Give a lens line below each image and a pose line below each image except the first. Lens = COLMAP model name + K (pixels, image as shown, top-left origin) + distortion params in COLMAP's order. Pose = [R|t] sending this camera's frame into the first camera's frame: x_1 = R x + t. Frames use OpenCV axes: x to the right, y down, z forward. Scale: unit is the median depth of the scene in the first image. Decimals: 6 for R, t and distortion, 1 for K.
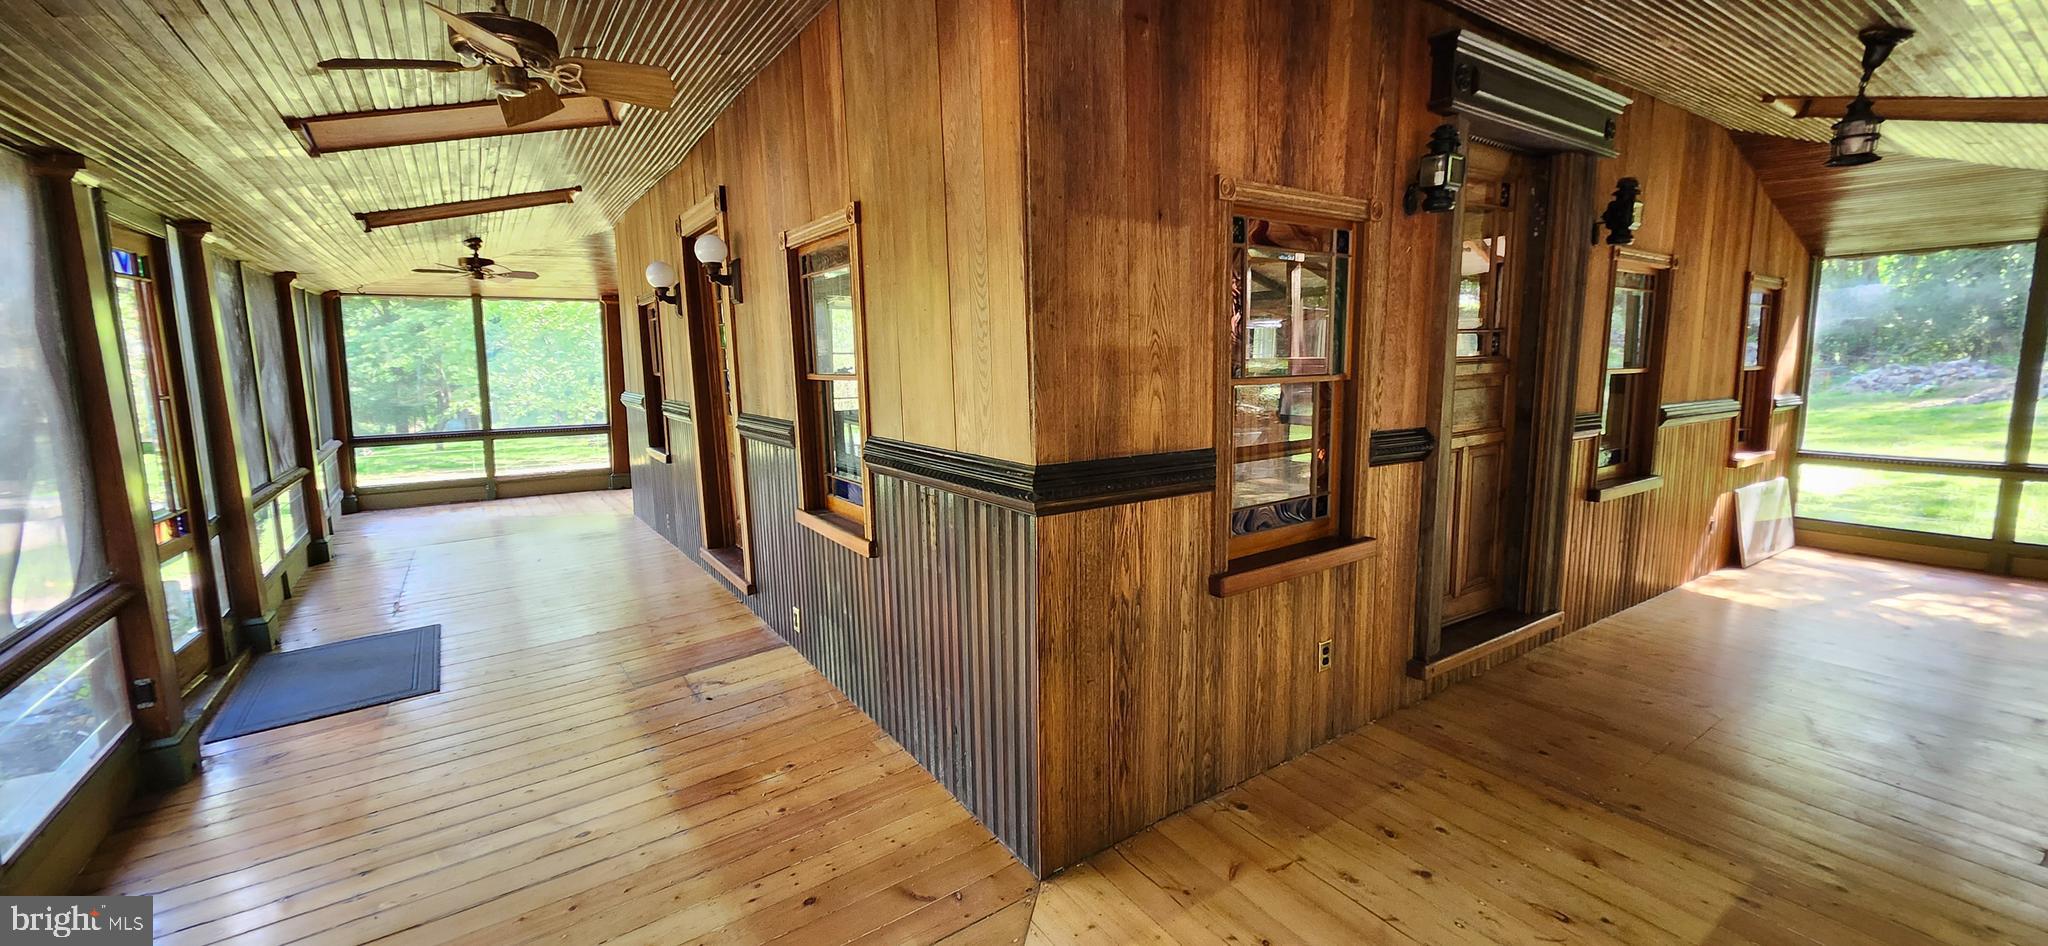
lens RADIAL K [[817.3, 0, 1025.9], [0, 817.3, 466.5], [0, 0, 1]] dist [0.004365, 0.002071]
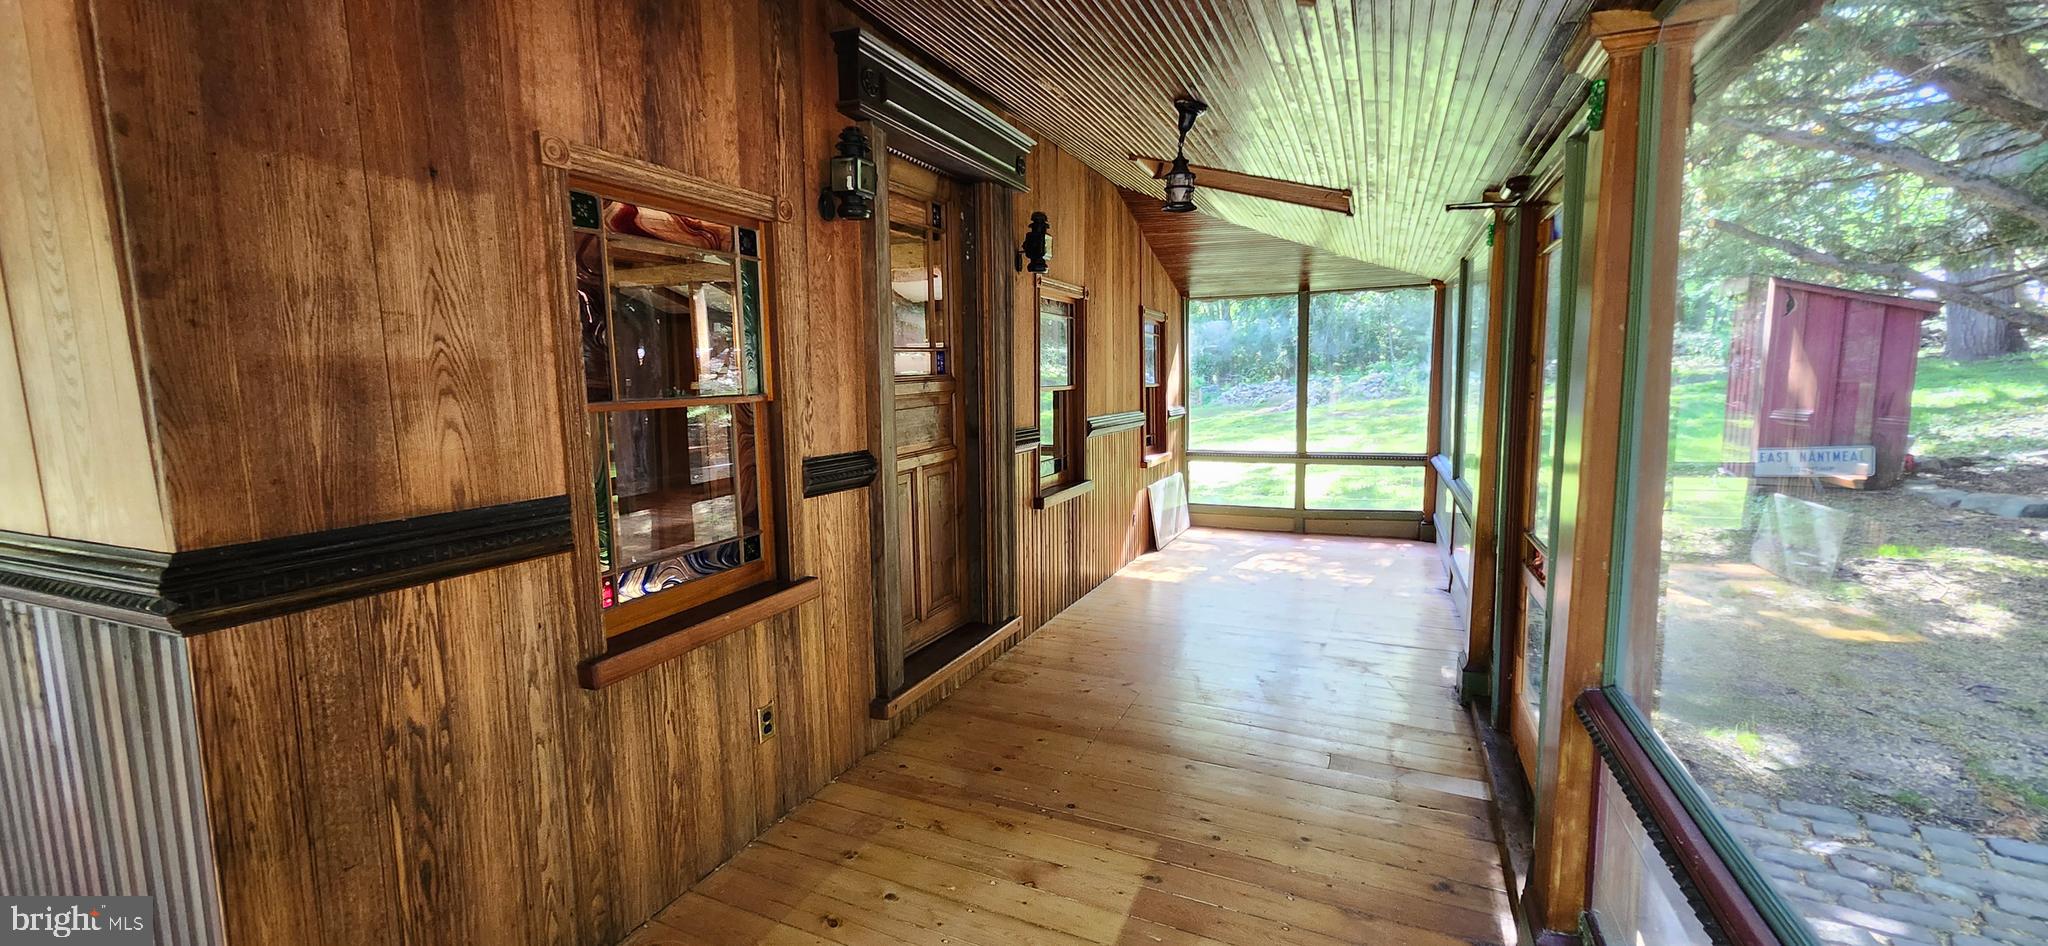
lens RADIAL K [[817.3, 0, 1024.3], [0, 817.3, 469.8], [0, 0, 1]] dist [0.004365, 0.002071]
pose [[0.855834, -0.063675, 0.513317, 0.178541], [0.076780, 0.997039, -0.004332, -0.008282], [-0.511521, 0.043120, 0.858188, 0.117999]]
